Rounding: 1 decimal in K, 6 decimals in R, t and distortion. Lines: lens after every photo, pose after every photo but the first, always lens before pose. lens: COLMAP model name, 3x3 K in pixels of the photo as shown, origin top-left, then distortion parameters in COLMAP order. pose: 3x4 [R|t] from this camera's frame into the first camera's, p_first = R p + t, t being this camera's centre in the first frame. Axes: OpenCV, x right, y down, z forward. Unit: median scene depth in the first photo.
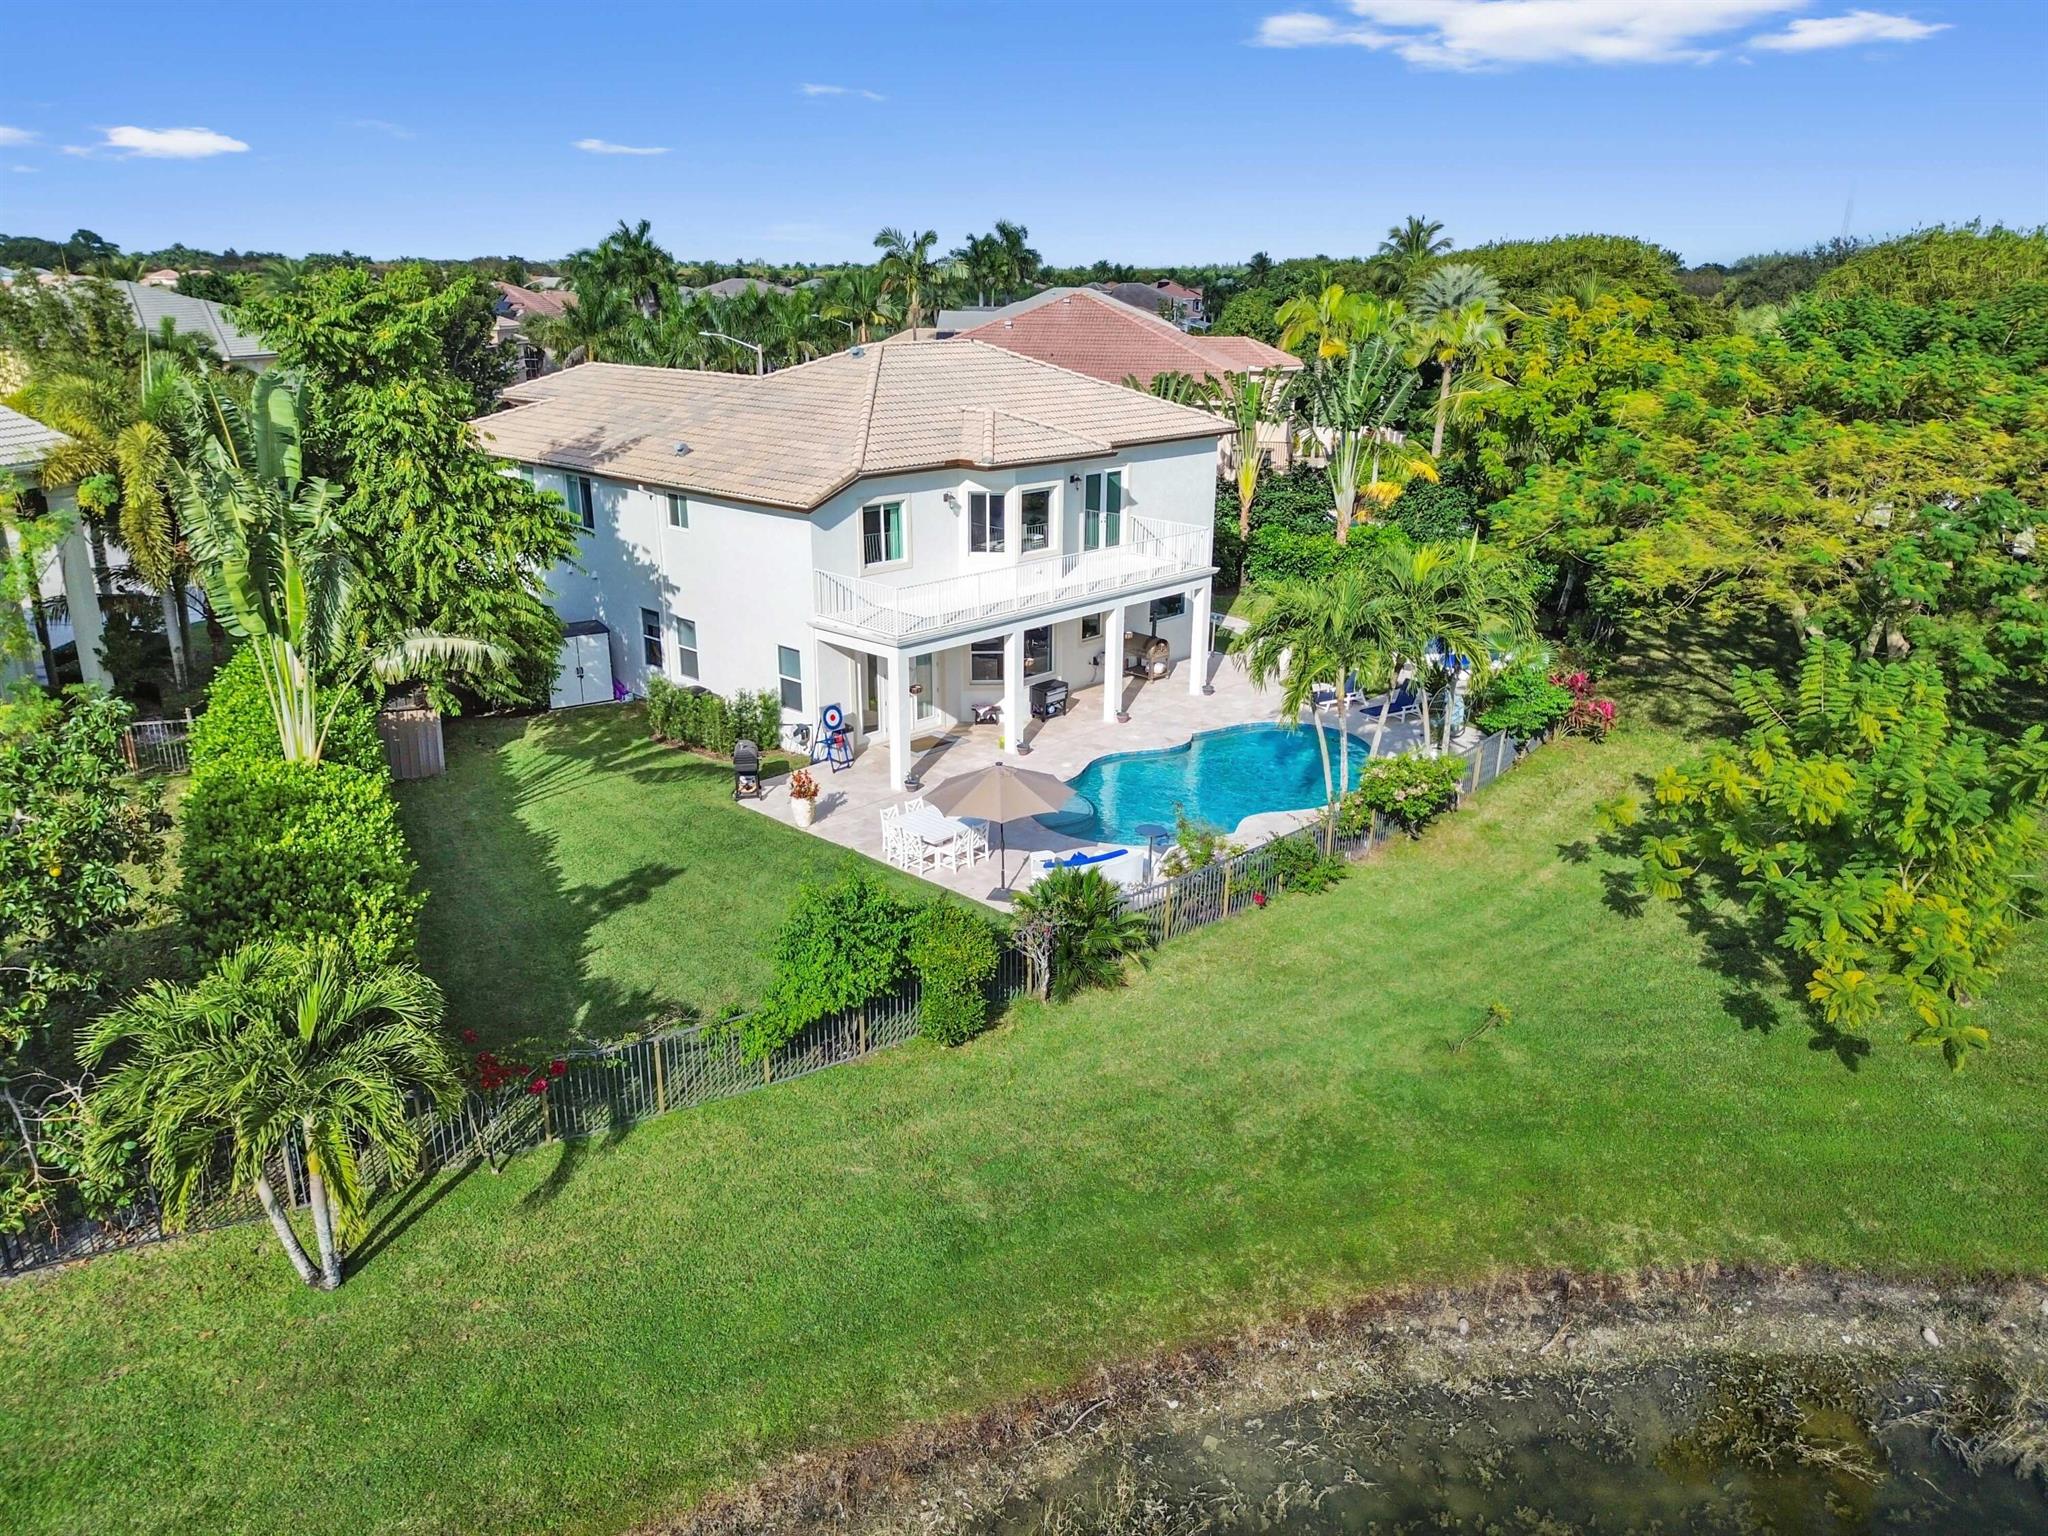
lens RADIAL K [[1435.9, 0, 1032.3], [0, 1435.9, 761.6], [0, 0, 1]] dist [0.079419, -0.085198]
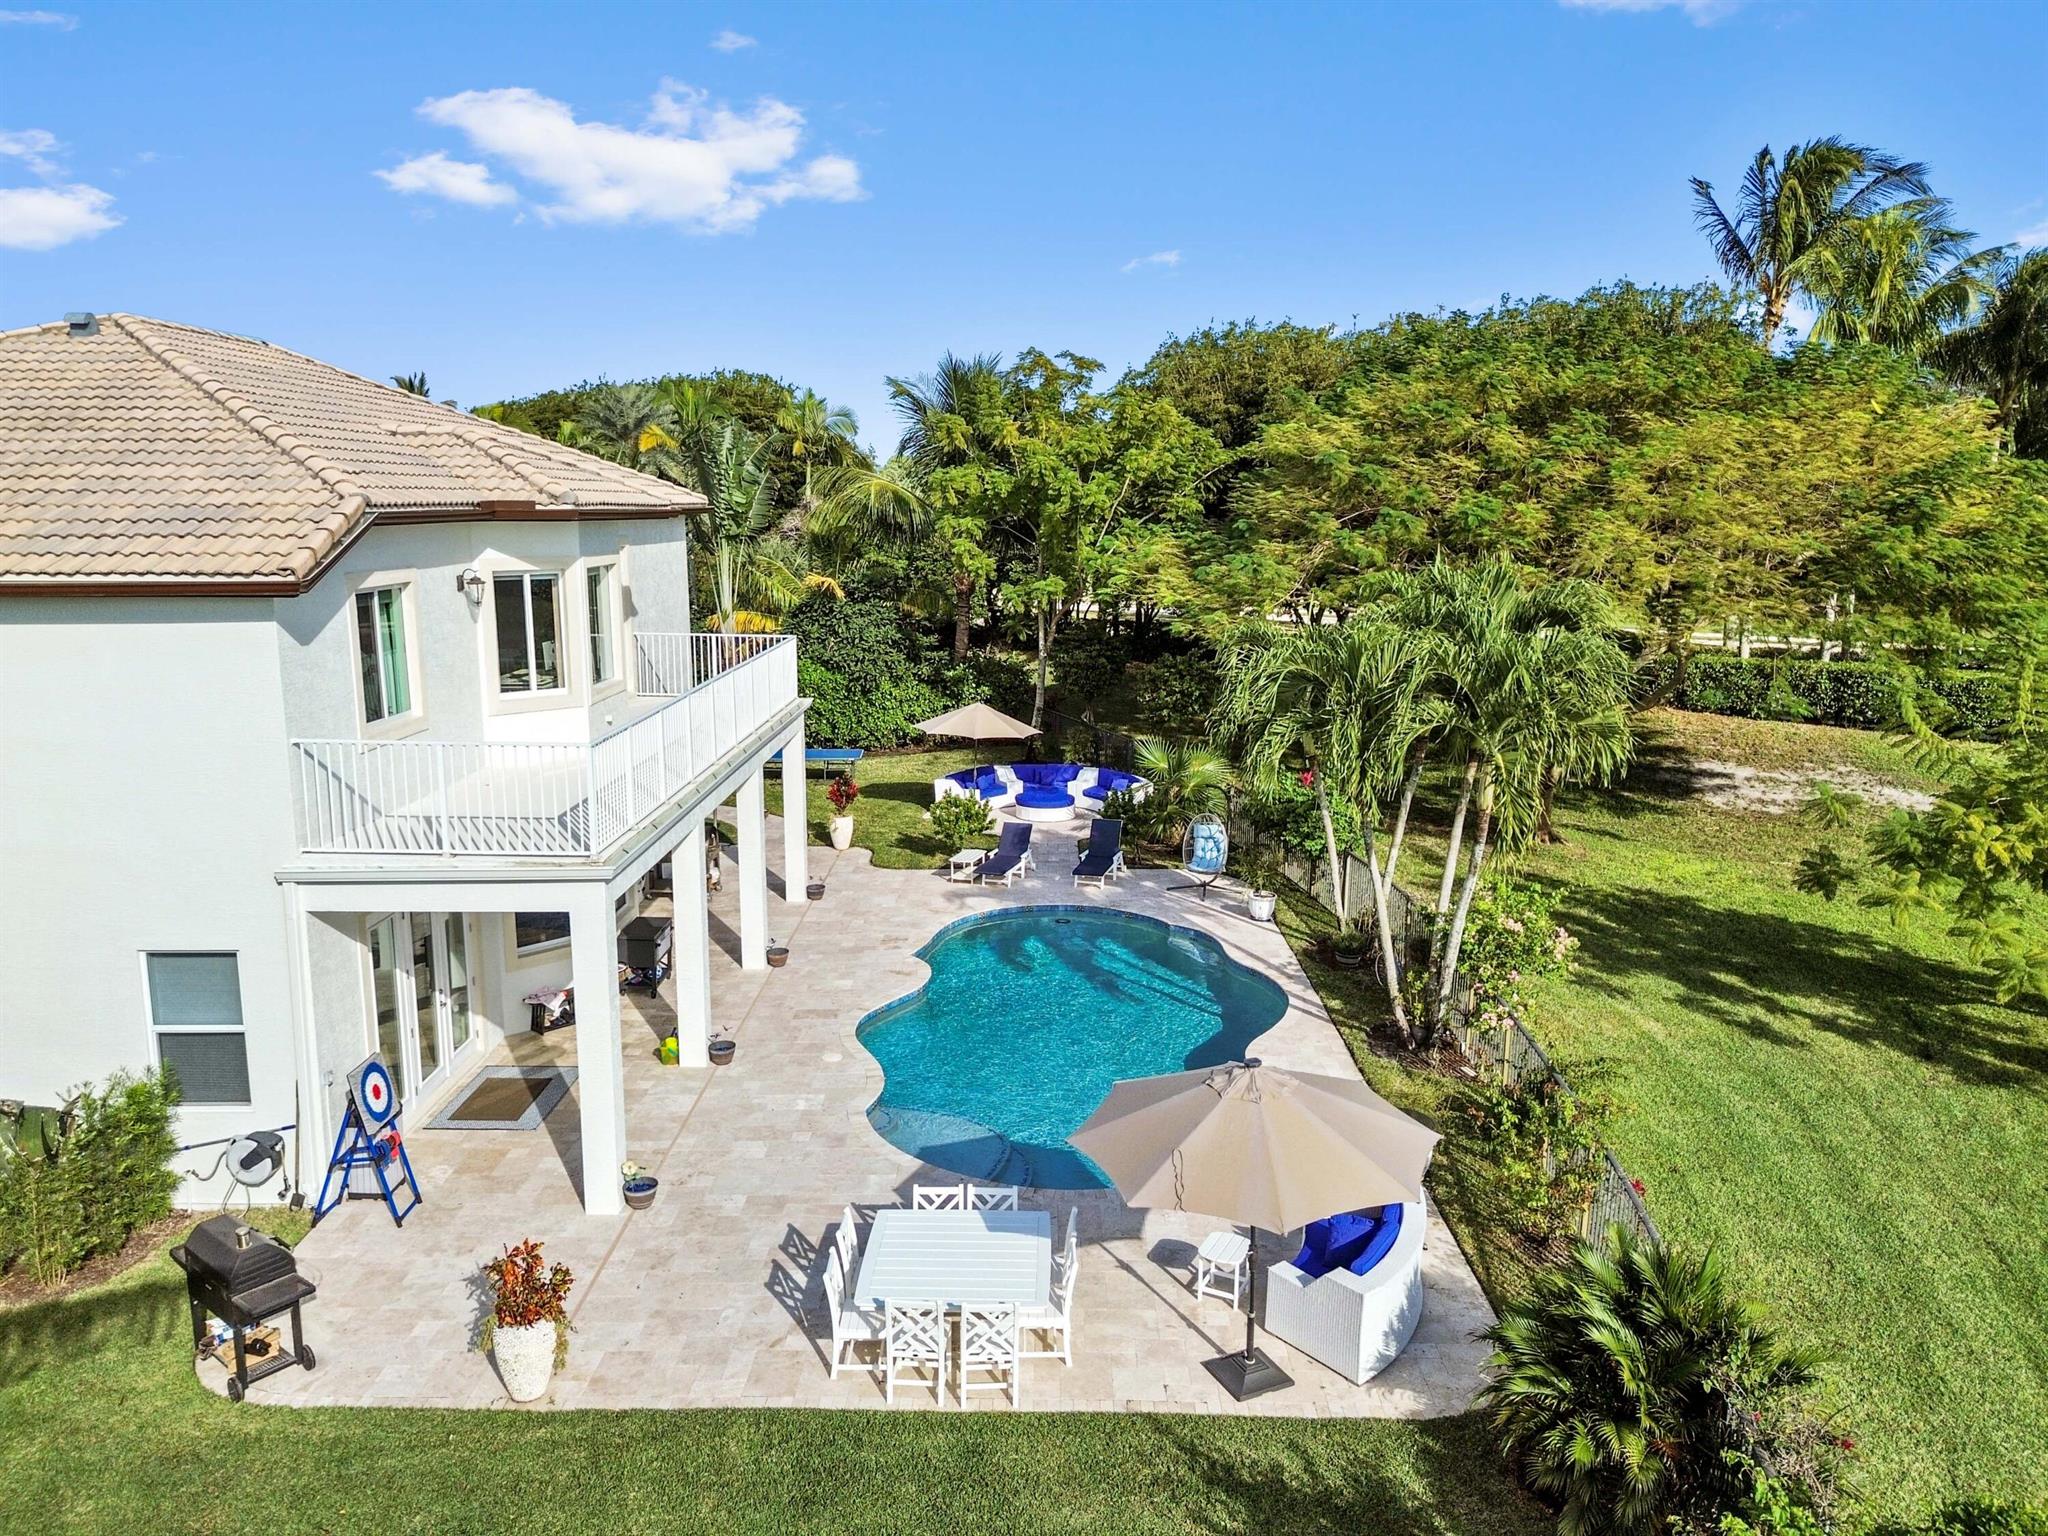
lens RADIAL K [[1445.2, 0, 1029.0], [0, 1445.2, 764.0], [0, 0, 1]] dist [0.069994, -0.069574]
pose [[0.739246, -0.125994, 0.661544, -0.243661], [0.217542, 0.974354, -0.057524, -0.052356], [-0.637331, 0.186438, 0.747697, 0.505078]]
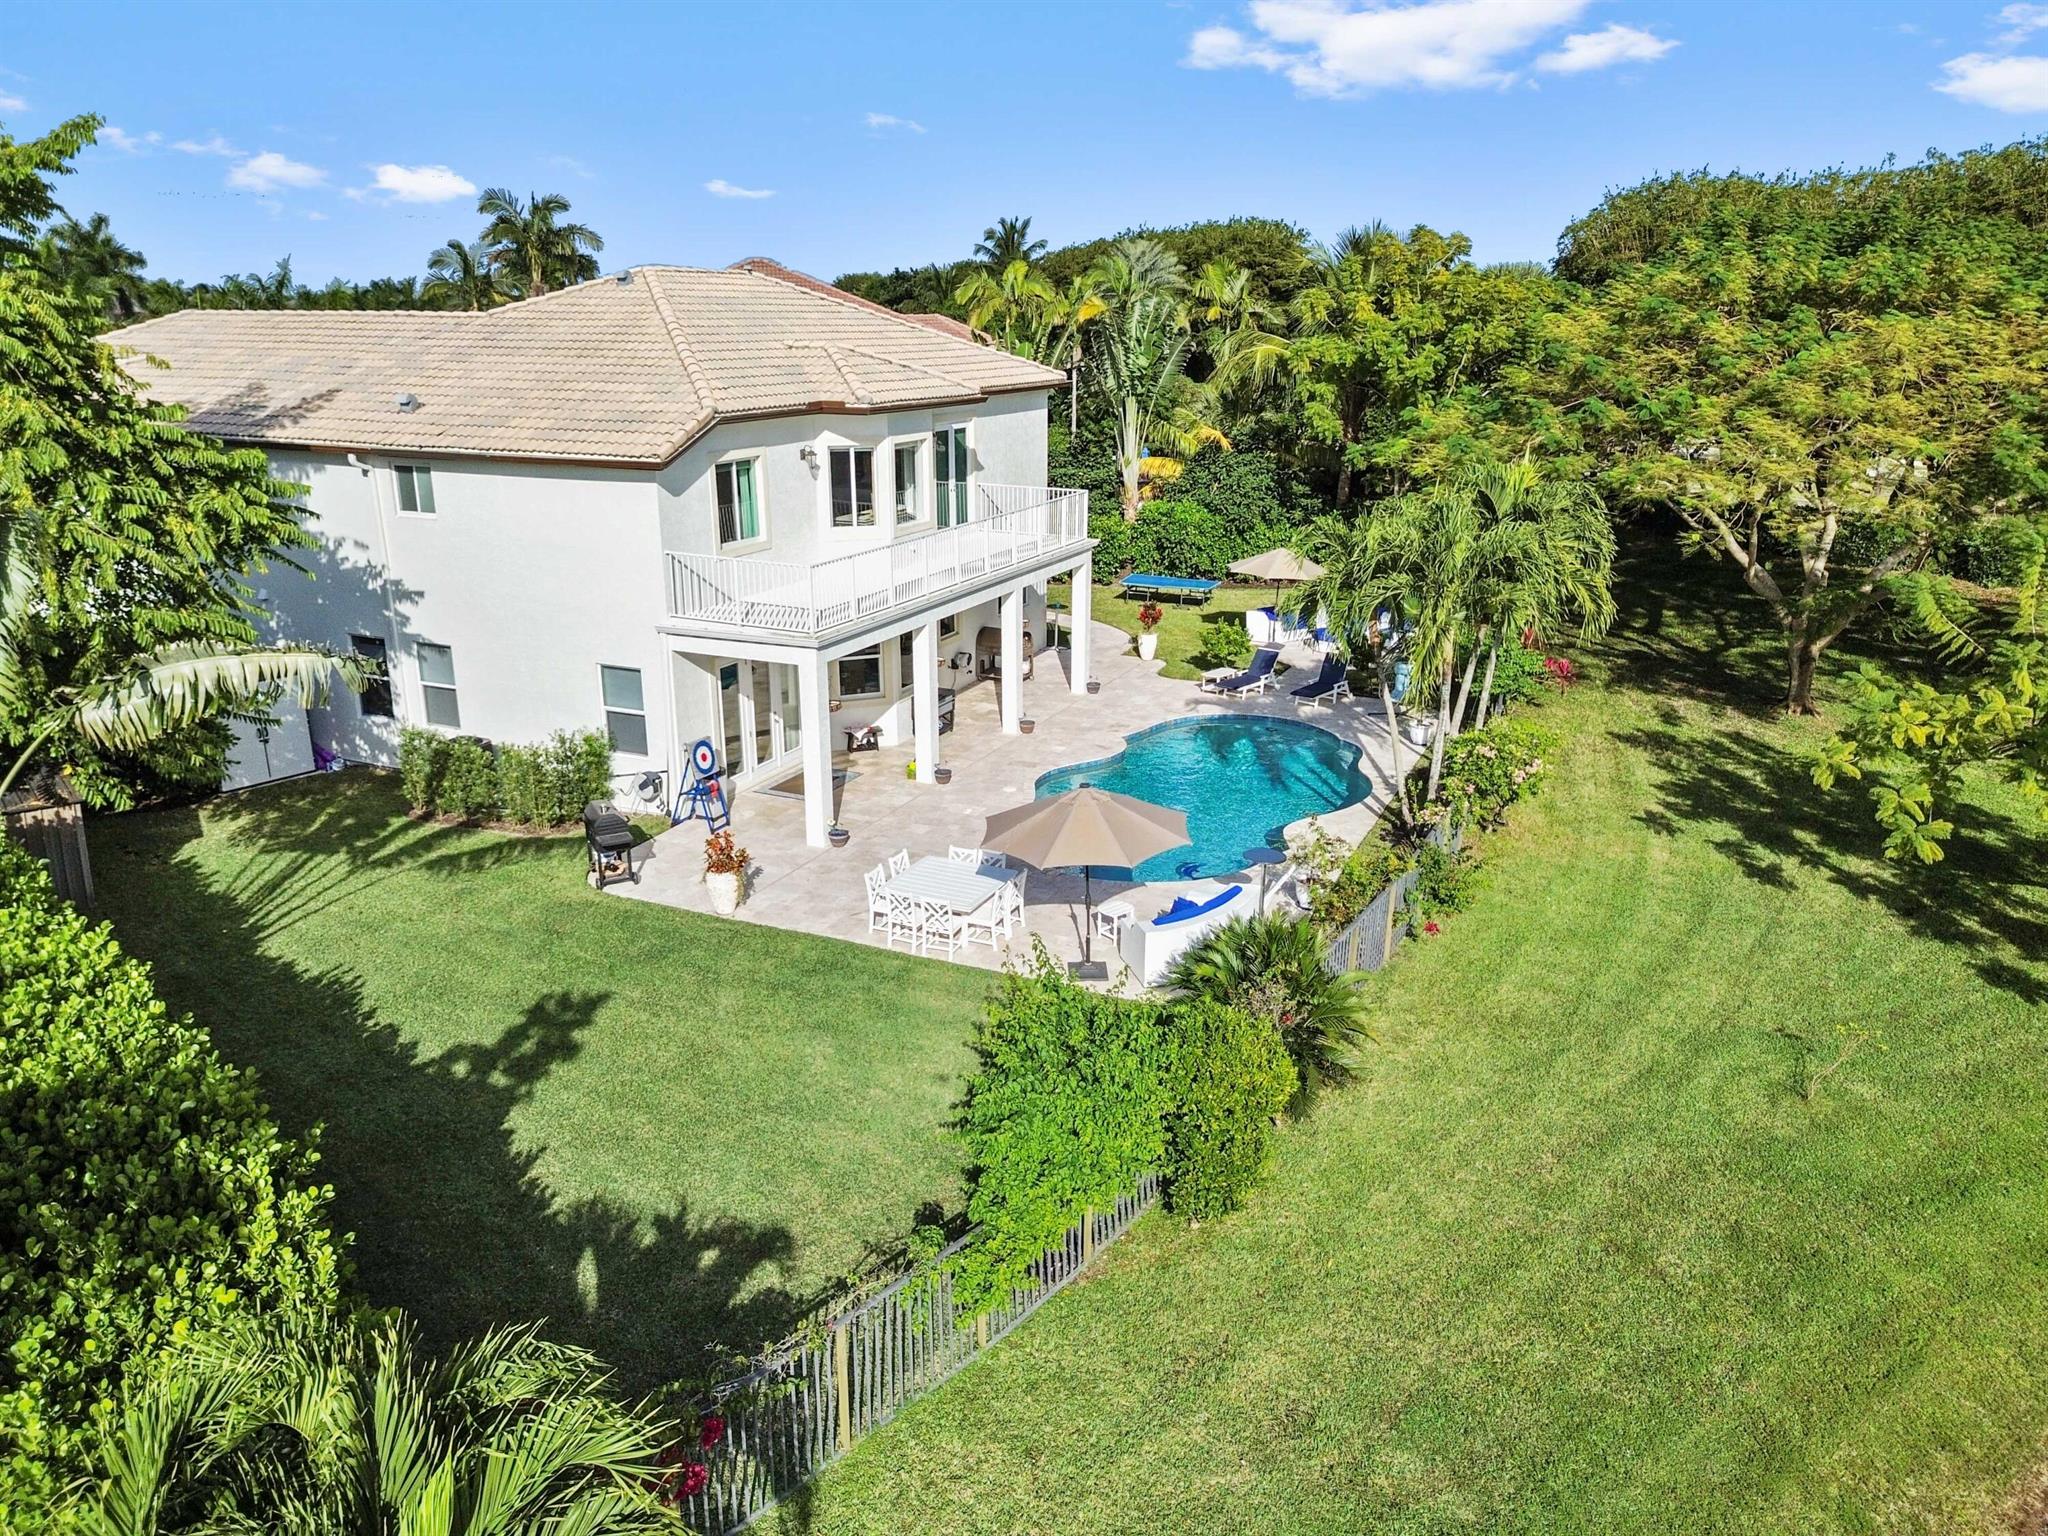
lens RADIAL K [[1445.2, 0, 1029.0], [0, 1445.2, 764.0], [0, 0, 1]] dist [0.069994, -0.069574]
pose [[0.948786, -0.099971, 0.299686, -0.185543], [0.106601, 0.994285, -0.005814, -0.005211], [-0.297392, 0.037463, 0.954020, 0.238557]]
